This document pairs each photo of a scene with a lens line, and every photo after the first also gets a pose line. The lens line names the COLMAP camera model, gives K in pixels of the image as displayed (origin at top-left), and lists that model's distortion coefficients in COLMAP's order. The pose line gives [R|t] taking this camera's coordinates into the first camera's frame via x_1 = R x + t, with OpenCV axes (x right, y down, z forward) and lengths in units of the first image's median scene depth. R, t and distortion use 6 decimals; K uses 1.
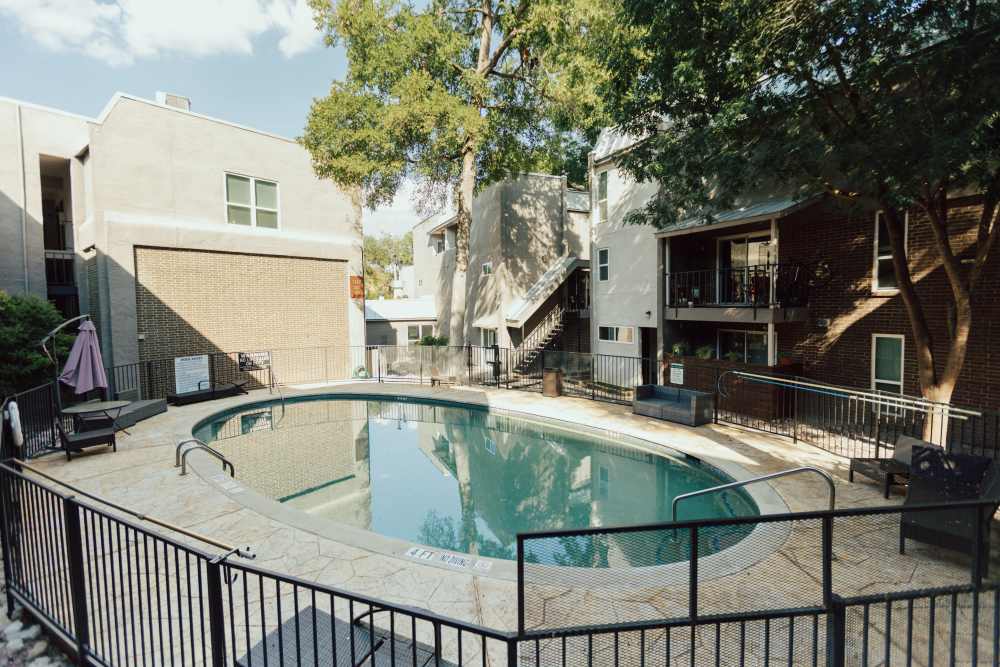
lens RADIAL K [[446.0, 0, 502.2], [0, 446.0, 329.4], [0, 0, 1]] dist [0.003528, 0.000069]
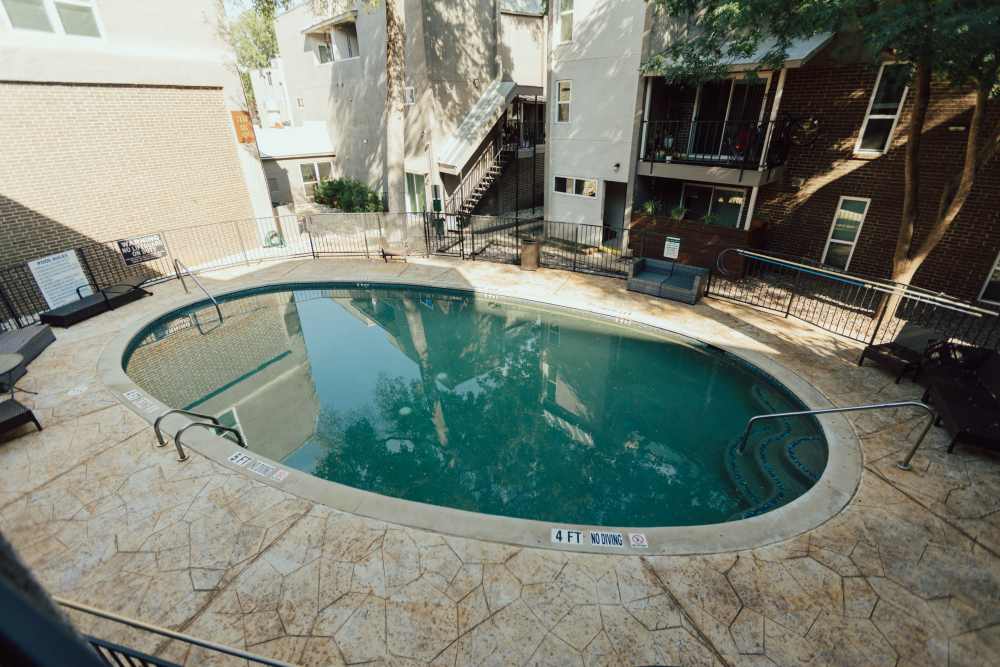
lens RADIAL K [[446.0, 0, 502.2], [0, 446.0, 329.4], [0, 0, 1]] dist [0.003528, 0.000069]
pose [[0.965909, -0.115496, 0.231688, -0.137613], [0.016003, 0.919891, 0.391848, -0.079891], [-0.258385, -0.374782, 0.890379, 0.099486]]
